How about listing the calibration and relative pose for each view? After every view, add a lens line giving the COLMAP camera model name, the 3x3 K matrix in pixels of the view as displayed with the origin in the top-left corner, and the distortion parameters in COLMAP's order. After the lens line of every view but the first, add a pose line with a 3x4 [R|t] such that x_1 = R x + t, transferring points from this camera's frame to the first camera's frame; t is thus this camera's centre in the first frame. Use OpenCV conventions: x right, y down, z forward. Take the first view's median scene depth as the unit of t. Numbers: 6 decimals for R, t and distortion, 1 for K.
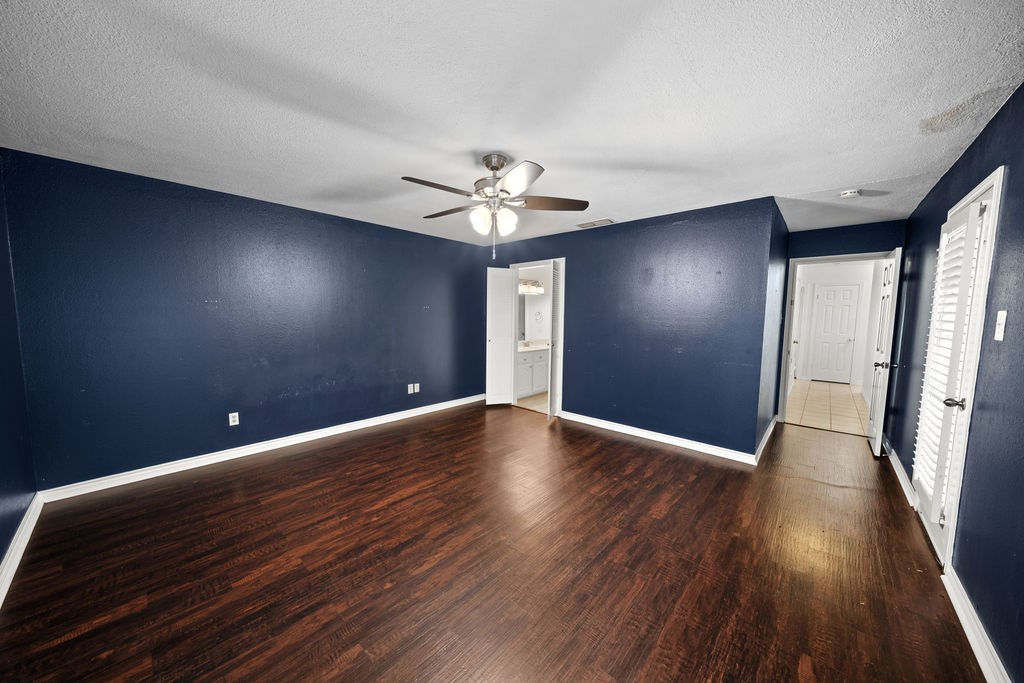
lens RADIAL K [[350.3, 0, 505.4], [0, 350.3, 347.1], [0, 0, 1]] dist [0.000303, -0.000014]
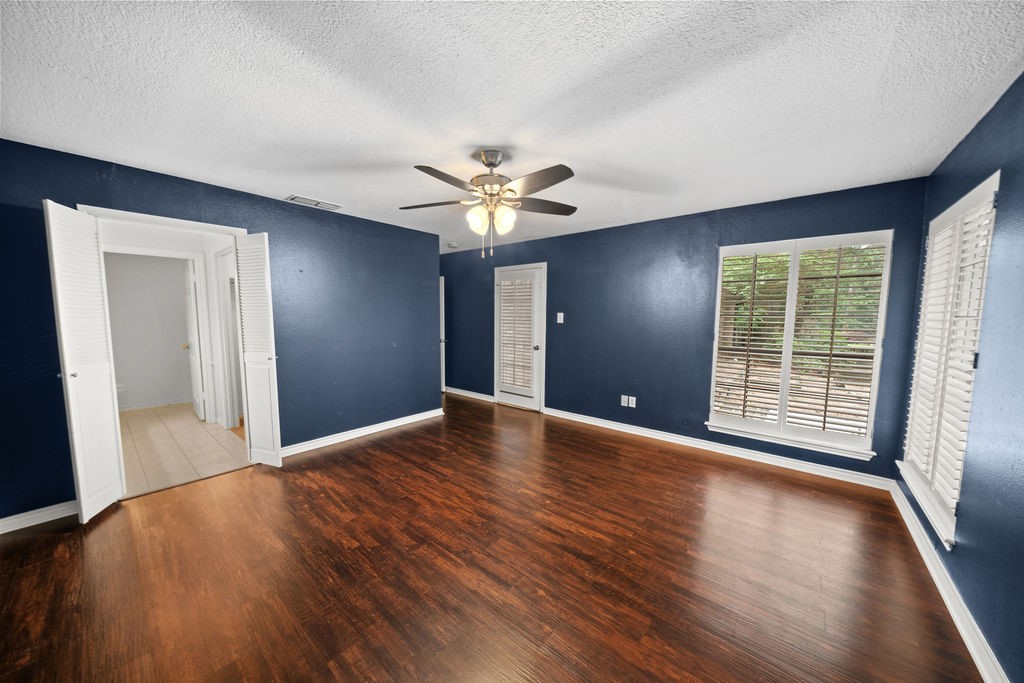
lens RADIAL K [[350.3, 0, 505.4], [0, 350.3, 347.1], [0, 0, 1]] dist [0.000303, -0.000014]
pose [[-0.040624, -0.101417, 0.994014, -0.945263], [0.086875, 0.990710, 0.104630, -0.100510], [-0.995391, 0.090605, -0.031436, 0.939550]]
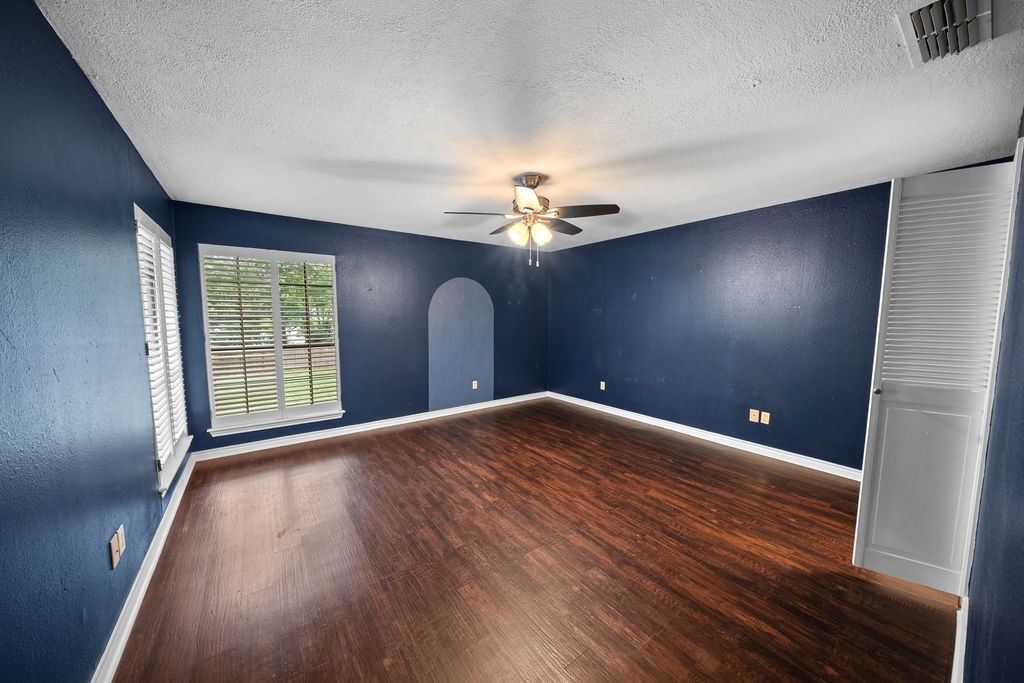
lens RADIAL K [[350.3, 0, 505.4], [0, 350.3, 347.1], [0, 0, 1]] dist [0.000303, -0.000014]
pose [[-0.197583, 0.079064, -0.977093, 1.013464], [-0.091904, 0.990858, 0.098762, -0.095885], [0.975969, 0.109312, -0.188510, 1.075001]]
